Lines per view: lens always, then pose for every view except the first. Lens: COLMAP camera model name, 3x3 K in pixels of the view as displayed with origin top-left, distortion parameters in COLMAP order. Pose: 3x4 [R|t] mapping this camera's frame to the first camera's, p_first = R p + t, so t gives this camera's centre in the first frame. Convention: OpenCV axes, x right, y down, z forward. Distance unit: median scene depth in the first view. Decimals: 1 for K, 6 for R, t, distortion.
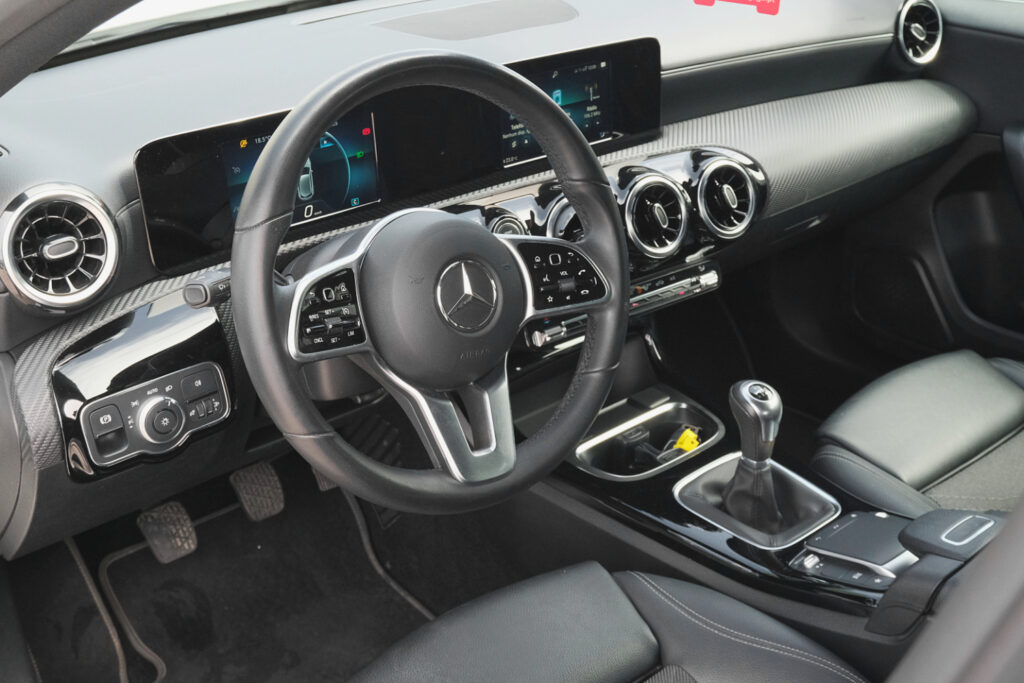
lens RADIAL K [[1237.3, 0, 512.0], [0, 1237.3, 341.5], [0, 0, 1]] dist [-0.068843, 0.021441]
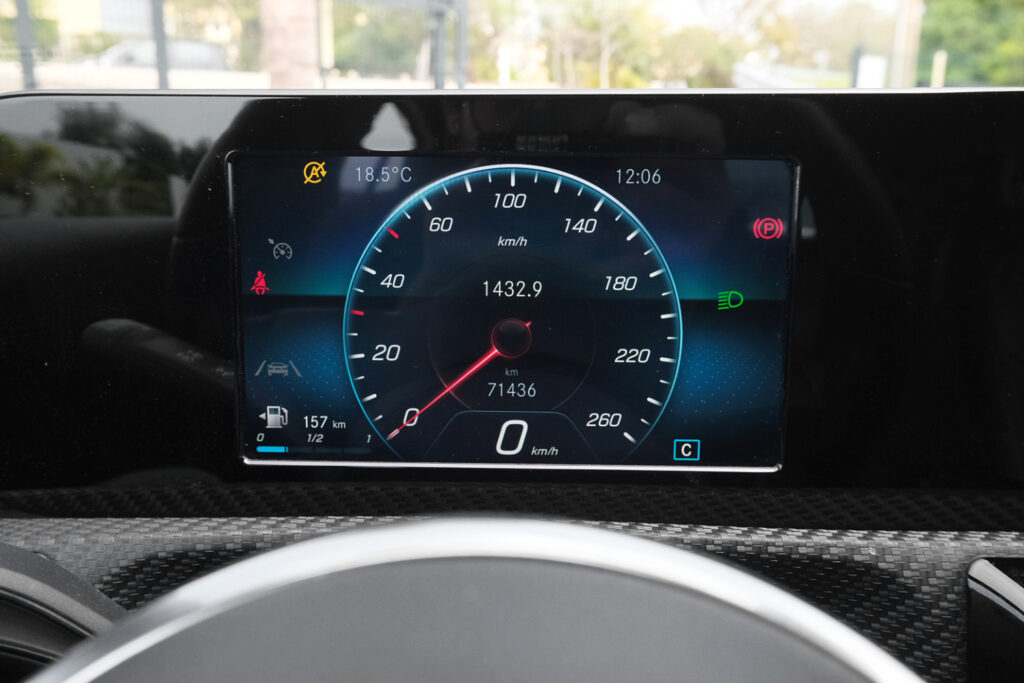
lens RADIAL K [[894.3, 0, 512.0], [0, 894.3, 341.5], [0, 0, 1]] dist [0.077134, 0.002862]
pose [[0.761196, 0.171580, -0.625413, -0.021774], [-0.300791, 0.947773, -0.106077, -0.087506], [0.574548, 0.268863, 0.773050, 0.683666]]
